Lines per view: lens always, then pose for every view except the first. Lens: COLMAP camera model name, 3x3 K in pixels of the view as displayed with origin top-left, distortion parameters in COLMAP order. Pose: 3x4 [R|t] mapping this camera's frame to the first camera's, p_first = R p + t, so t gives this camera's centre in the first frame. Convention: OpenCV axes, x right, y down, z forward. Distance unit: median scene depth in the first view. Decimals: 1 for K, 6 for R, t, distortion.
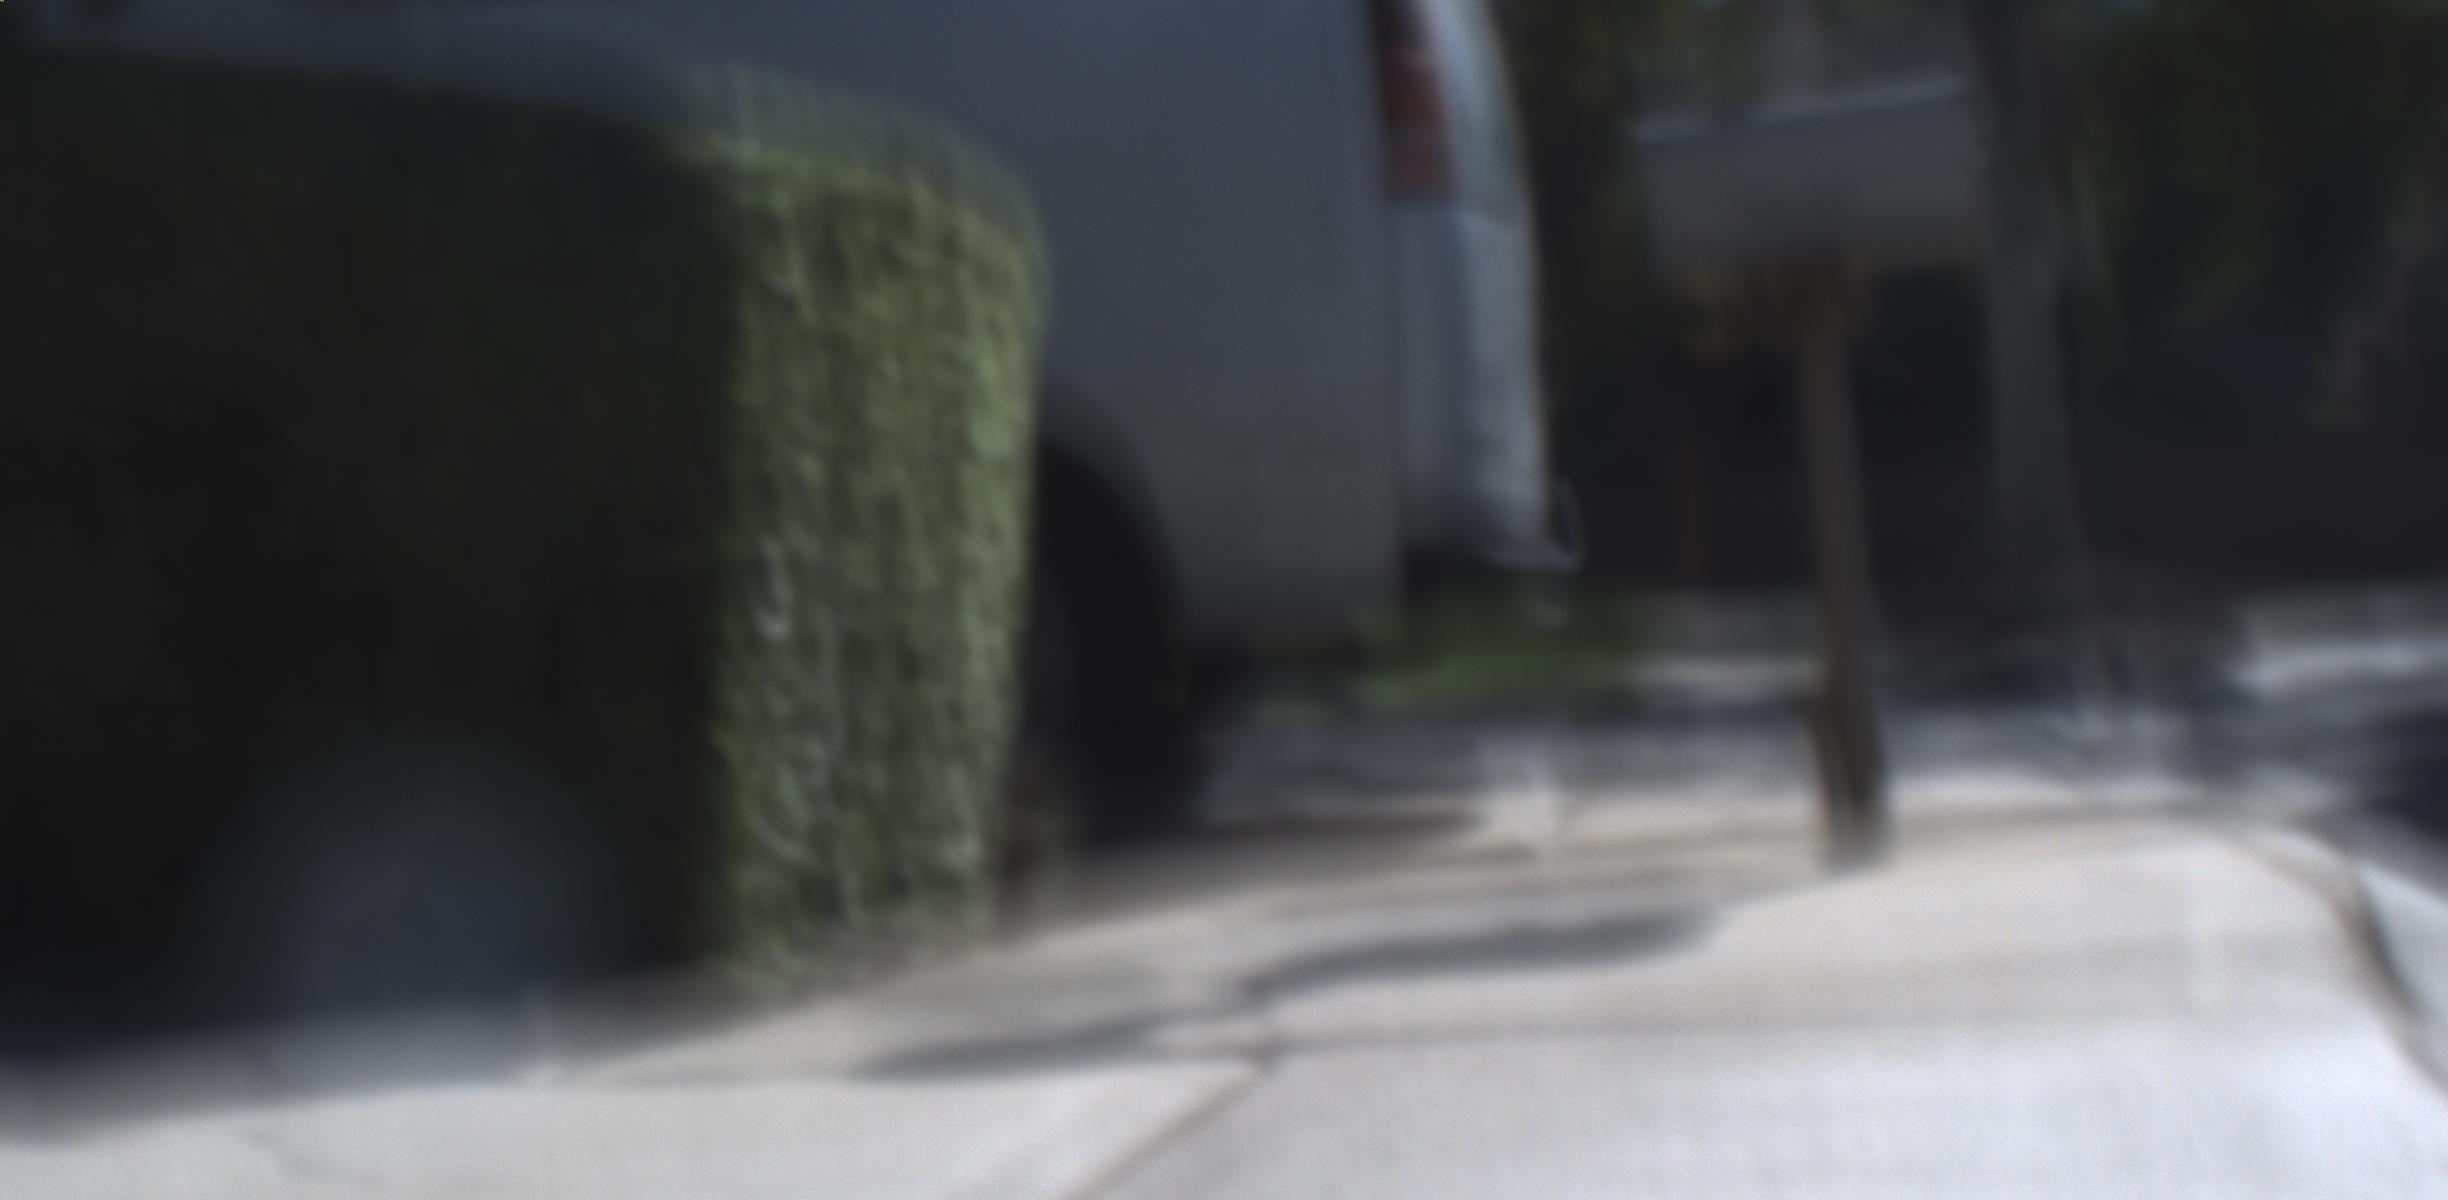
lens RADIAL K [[4144.4, 0, 1224.0], [0, 4144.4, 600.0], [0, 0, 1]] dist [-0.222480, -0.023887]
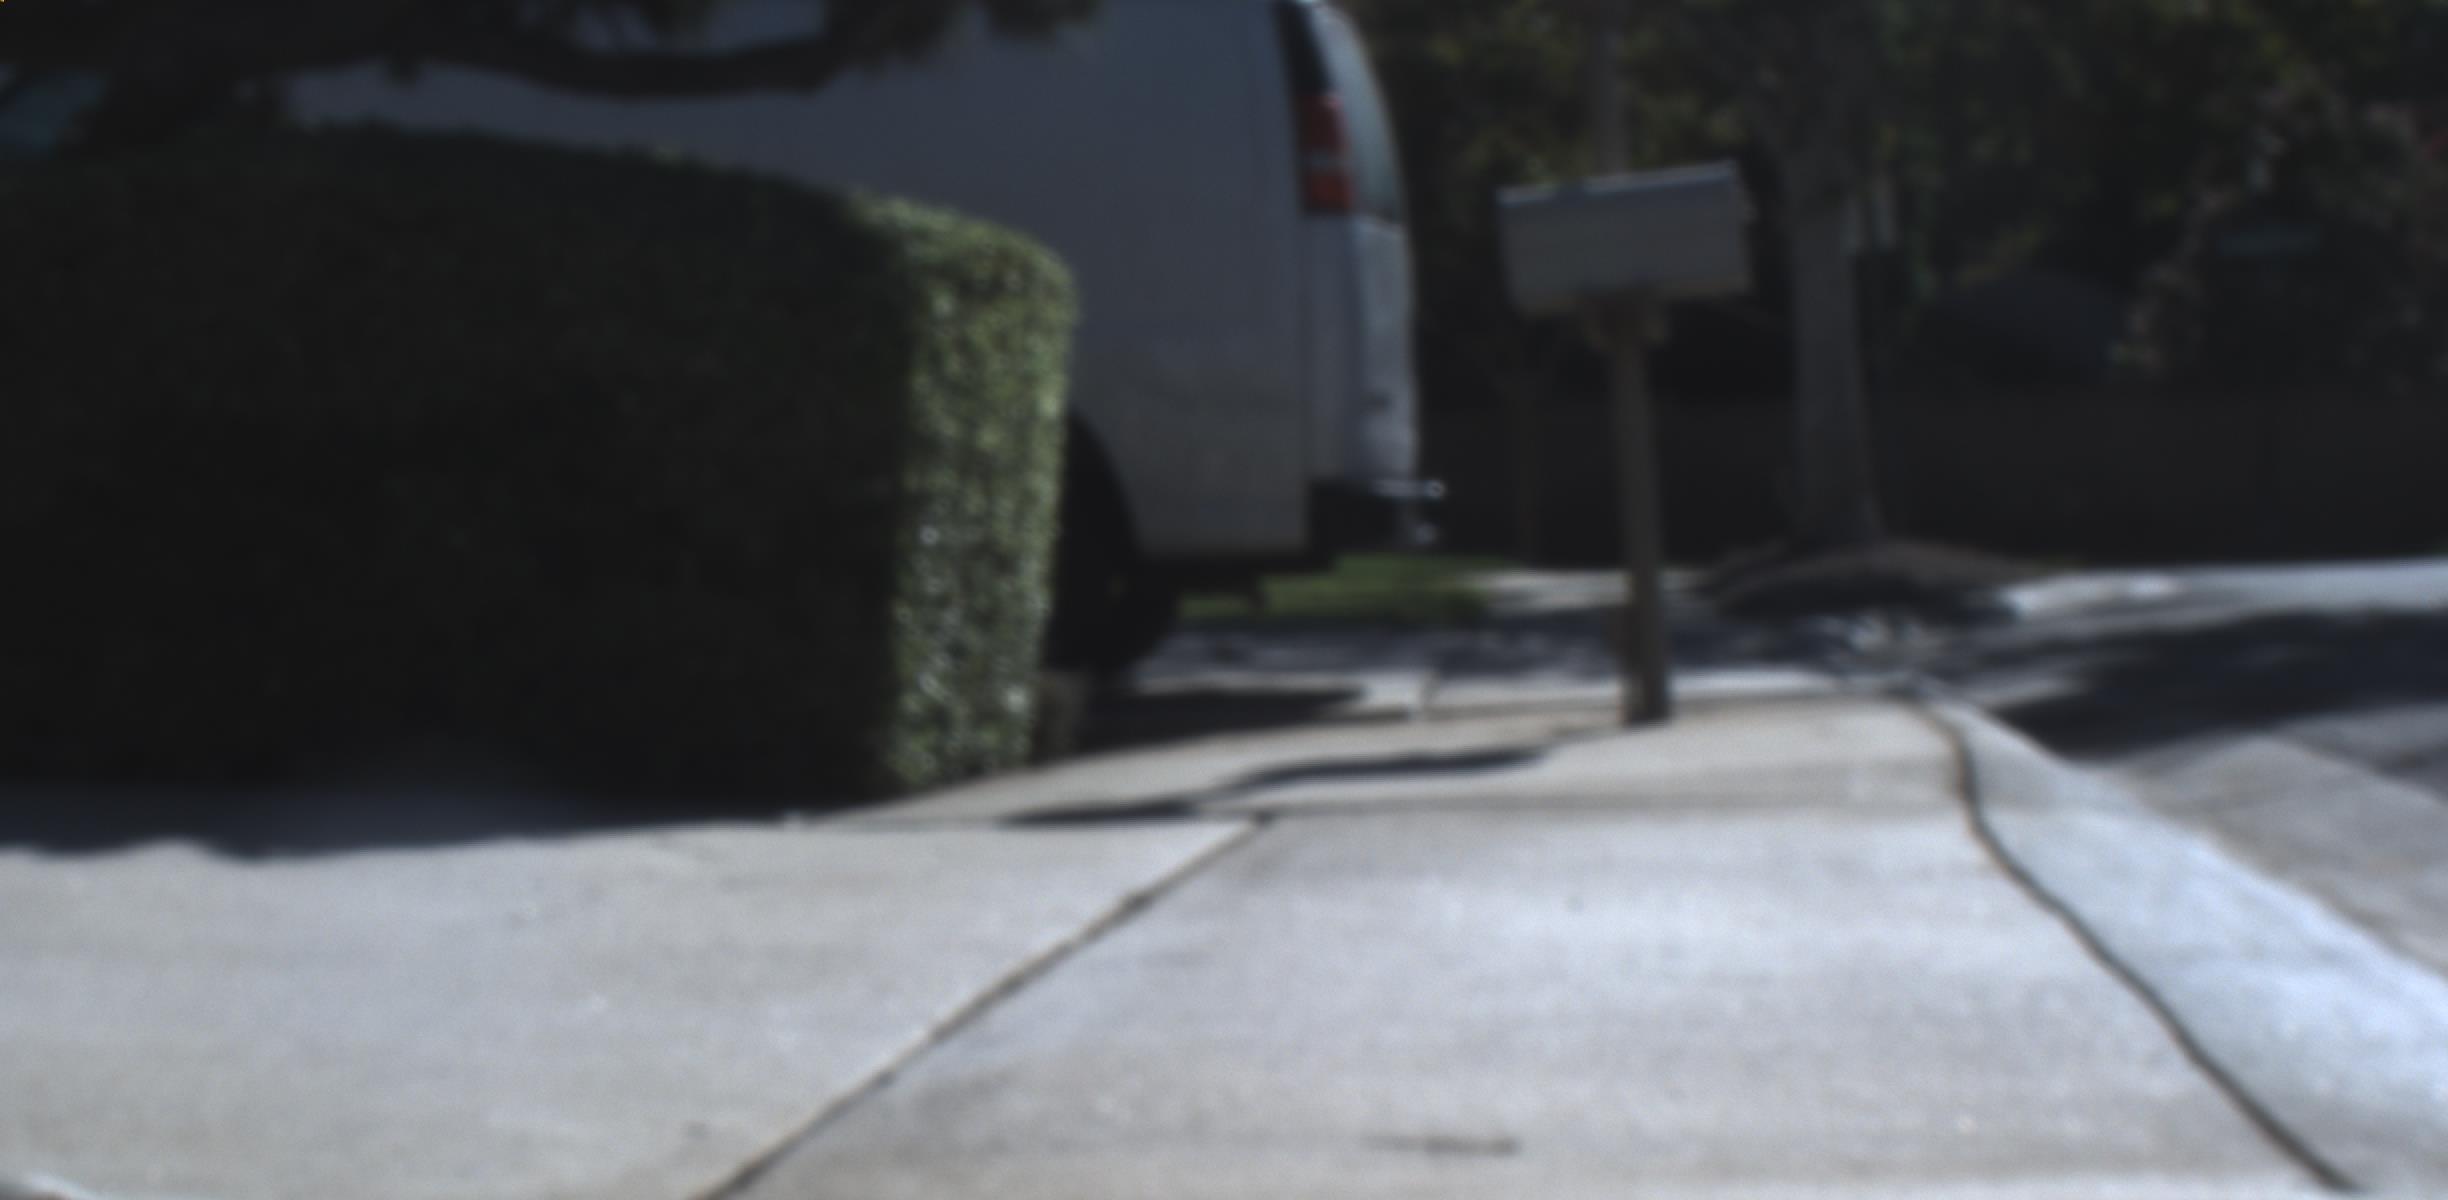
lens RADIAL K [[4107.6, 0, 1224.0], [0, 4107.6, 600.0], [0, 0, 1]] dist [-0.020626, -0.045772]
pose [[0.998800, 0.025440, 0.041853, -0.060506], [-0.026449, 0.999369, 0.023719, -0.008846], [-0.041223, -0.024797, 0.998842, -0.475222]]
